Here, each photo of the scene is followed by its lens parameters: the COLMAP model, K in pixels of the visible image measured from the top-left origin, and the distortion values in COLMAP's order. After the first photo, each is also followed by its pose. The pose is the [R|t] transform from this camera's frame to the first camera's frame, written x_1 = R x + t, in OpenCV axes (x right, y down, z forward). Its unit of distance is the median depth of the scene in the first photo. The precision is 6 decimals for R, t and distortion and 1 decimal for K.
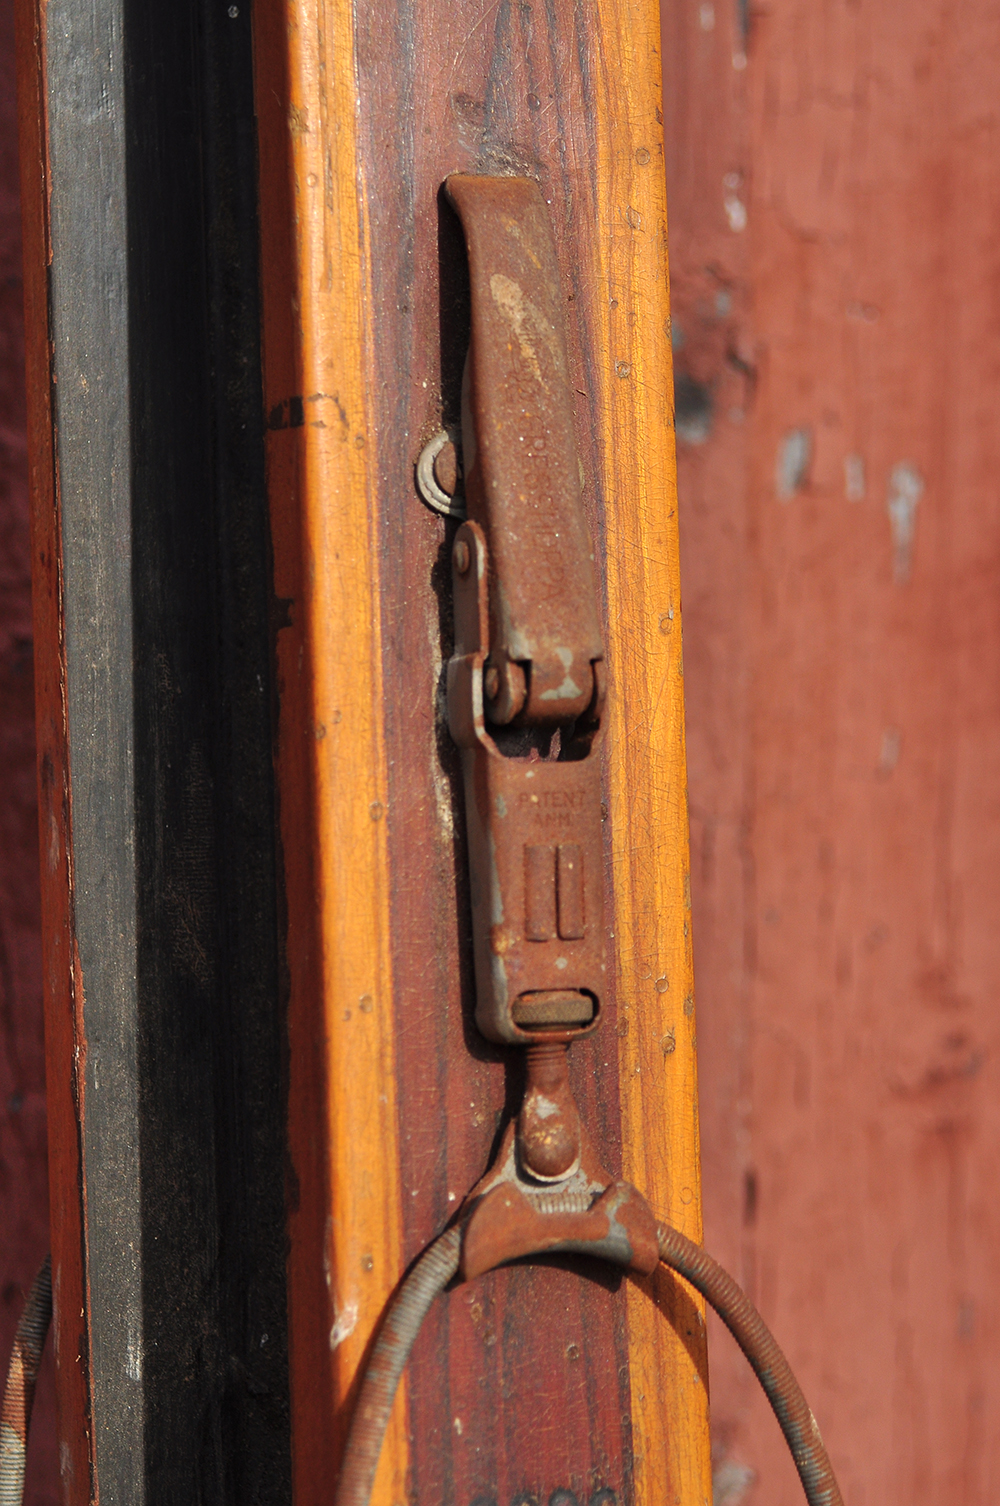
lens RADIAL K [[3992.1, 0, 494.0], [0, 3992.1, 754.1], [0, 0, 1]] dist [0.012482, 0.000000]
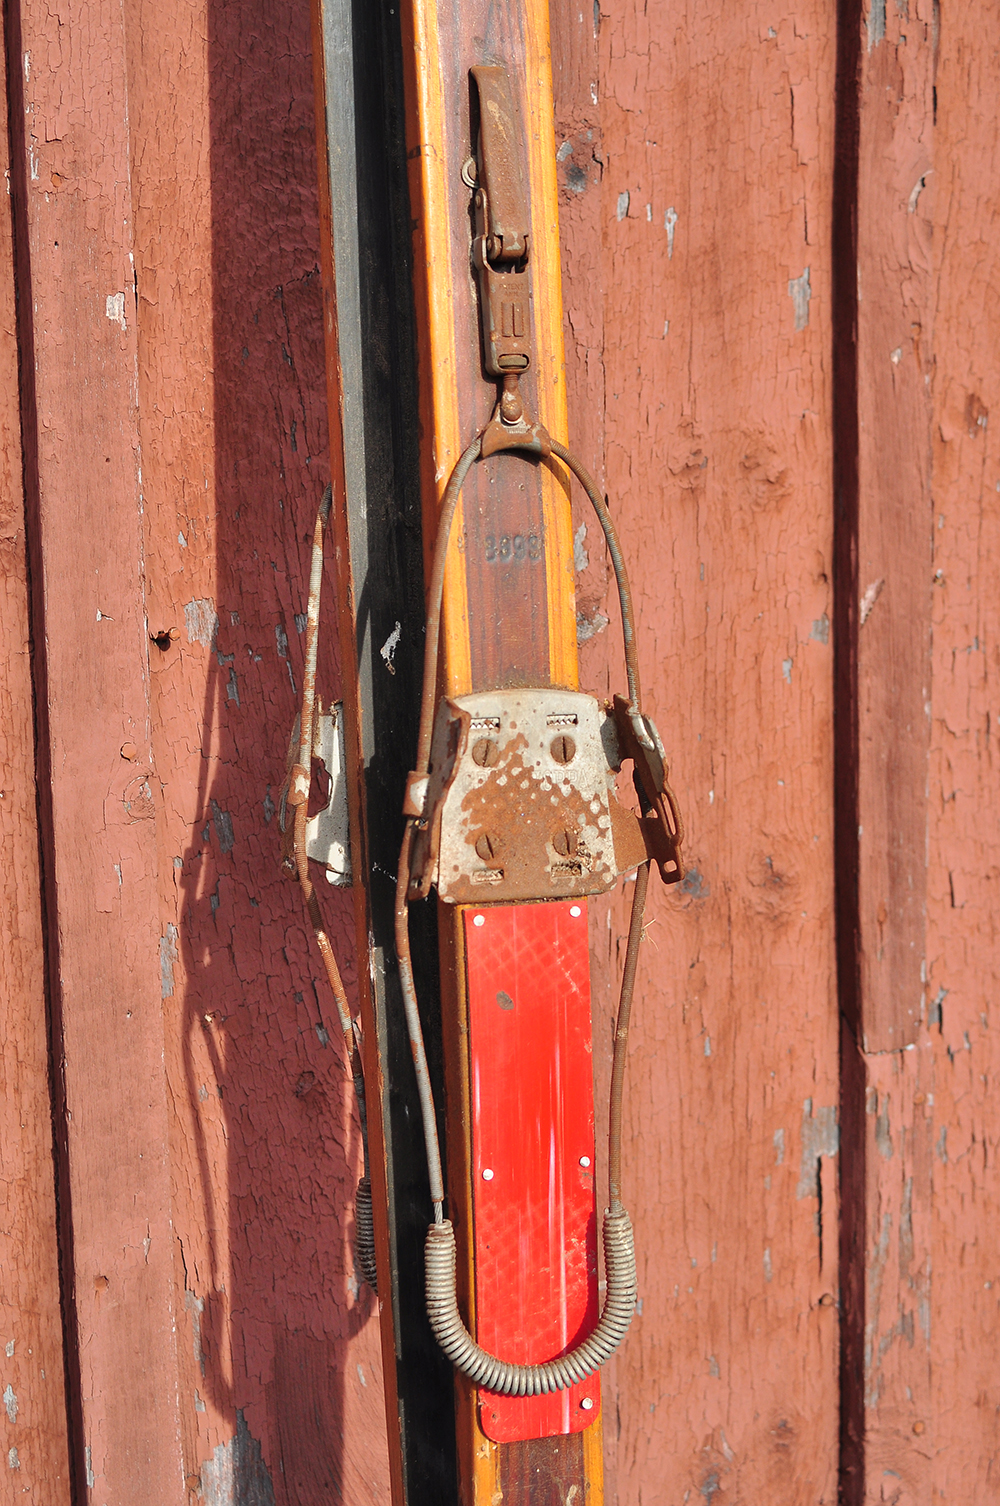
lens RADIAL K [[2512.9, 0, 508.0], [0, 2512.9, 744.1], [0, 0, 1]] dist [-0.101077, 0.000000]
pose [[0.999861, -0.012308, -0.011221, 0.026834], [0.013184, 0.996572, 0.081674, 0.179986], [0.010178, -0.081811, 0.996596, -0.751955]]
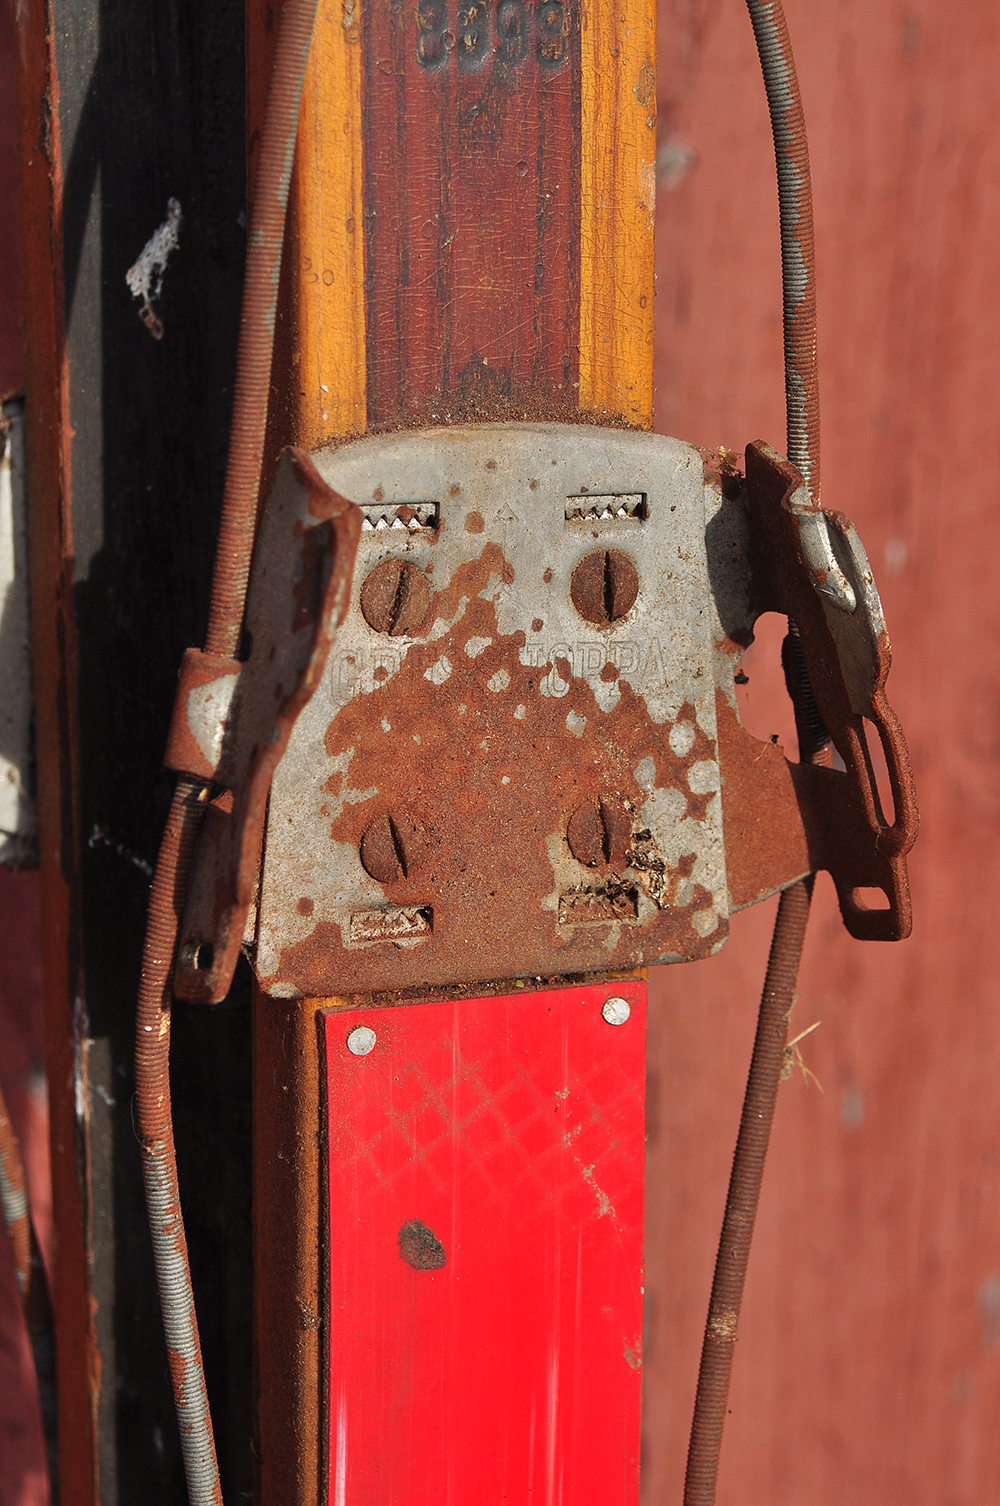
lens RADIAL K [[3992.1, 0, 496.5], [0, 3992.1, 738.4], [0, 0, 1]] dist [0.012482, 0.000000]
pose [[0.999438, 0.027748, 0.018806, -0.000390], [-0.031293, 0.973450, 0.226752, 0.132650], [-0.012015, -0.227214, 0.973771, -0.035286]]
